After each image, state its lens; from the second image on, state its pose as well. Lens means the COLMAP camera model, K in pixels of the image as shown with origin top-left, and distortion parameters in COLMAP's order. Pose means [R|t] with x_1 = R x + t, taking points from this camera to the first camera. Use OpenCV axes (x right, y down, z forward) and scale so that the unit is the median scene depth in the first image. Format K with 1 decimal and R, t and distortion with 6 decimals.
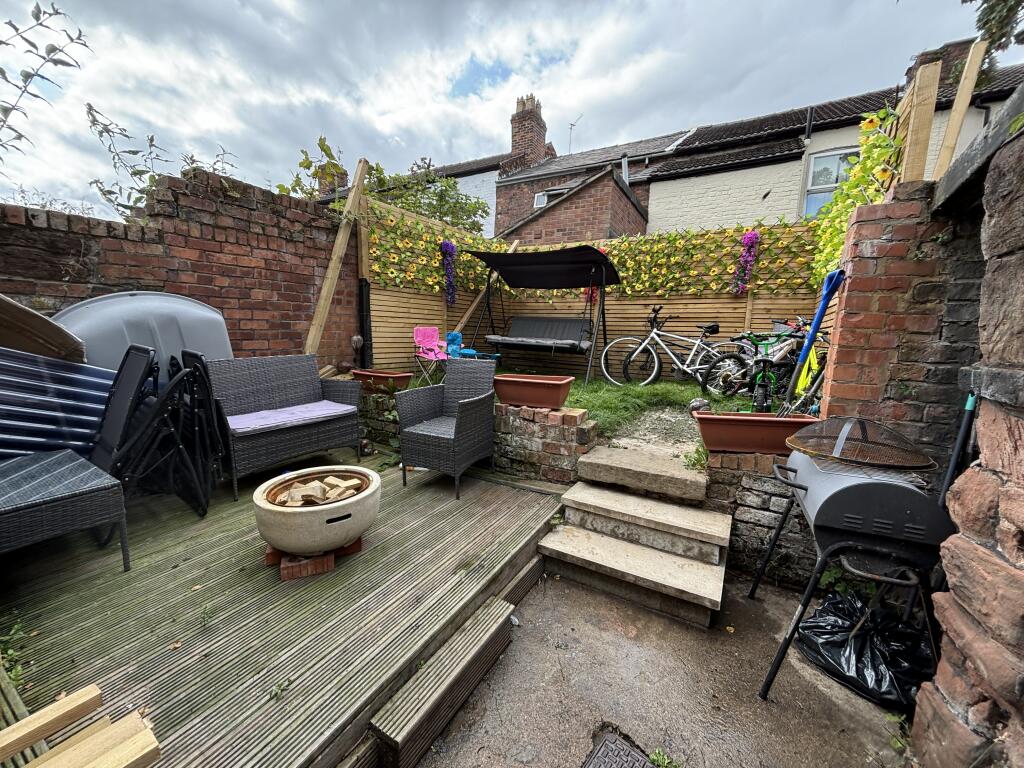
lens RADIAL K [[402.3, 0, 512.0], [0, 402.3, 384.0], [0, 0, 1]] dist [0.000519, -0.000359]
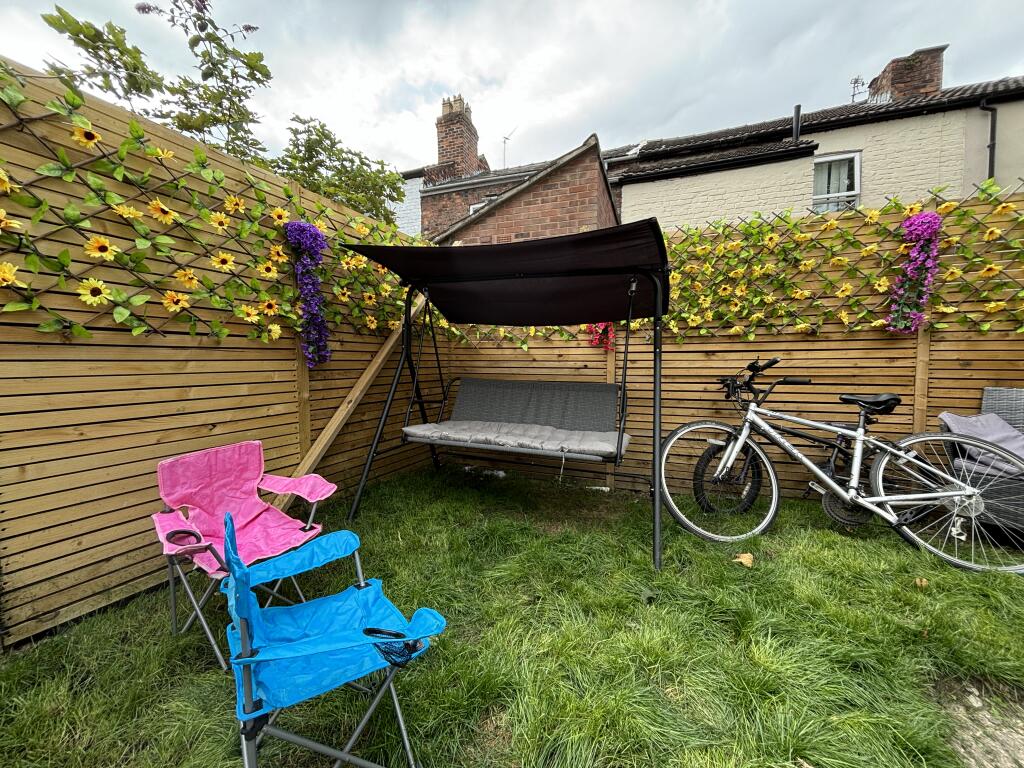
lens RADIAL K [[402.3, 0, 512.0], [0, 402.3, 384.0], [0, 0, 1]] dist [0.000519, -0.000359]
pose [[0.985704, -0.039758, 0.163726, -0.016707], [0.051045, 0.996558, -0.065316, -0.139485], [-0.160565, 0.072739, 0.984341, 0.539912]]
